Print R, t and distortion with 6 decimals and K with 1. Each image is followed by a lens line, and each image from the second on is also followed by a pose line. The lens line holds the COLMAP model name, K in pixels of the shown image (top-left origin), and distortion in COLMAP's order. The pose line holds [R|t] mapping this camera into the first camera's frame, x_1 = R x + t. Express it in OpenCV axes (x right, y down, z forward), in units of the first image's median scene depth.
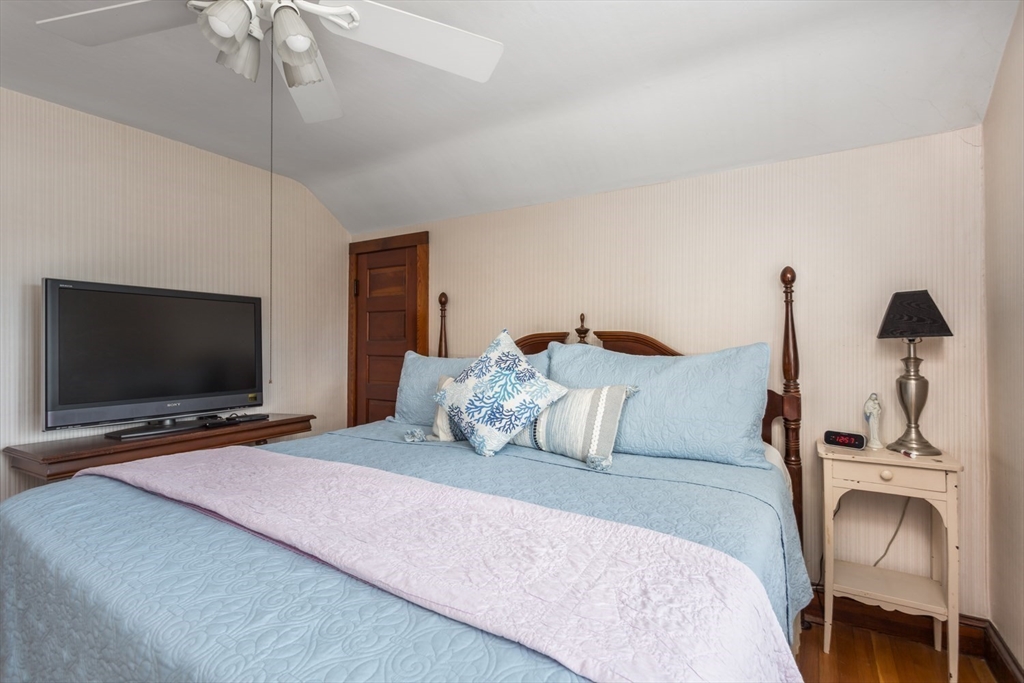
lens RADIAL K [[484.6, 0, 513.3], [0, 484.6, 331.7], [0, 0, 1]] dist [0.001881, 0.000229]
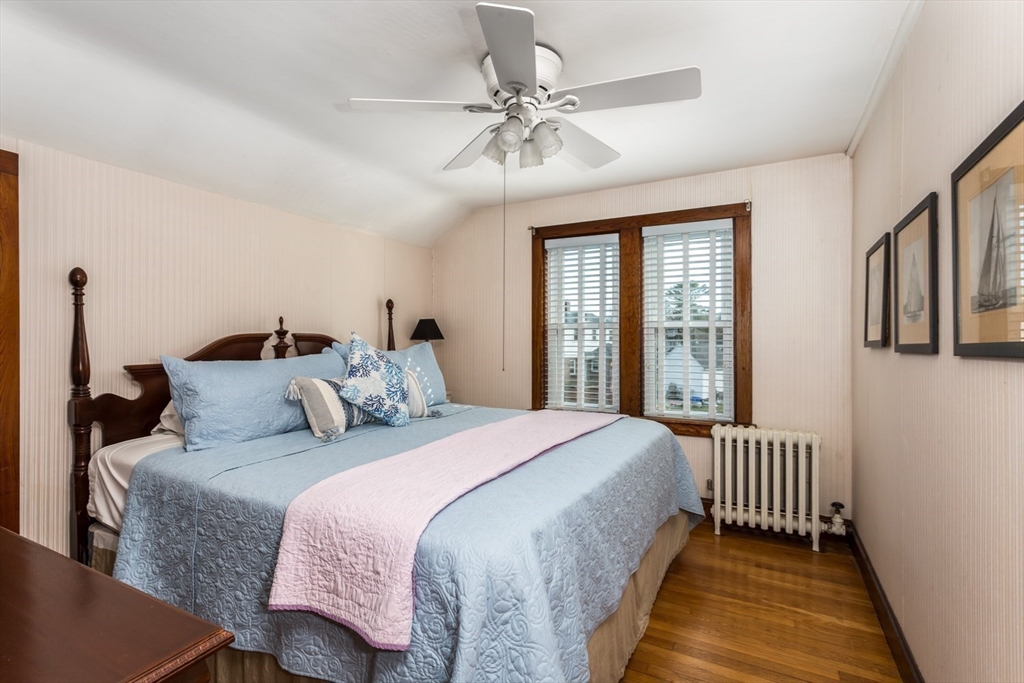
lens RADIAL K [[484.6, 0, 513.3], [0, 484.6, 331.7], [0, 0, 1]] dist [0.001881, 0.000229]
pose [[-0.063053, 0.025445, 0.997686, -0.963723], [-0.004812, 0.999656, -0.025800, 0.021307], [-0.997999, -0.006427, -0.062909, 0.547005]]
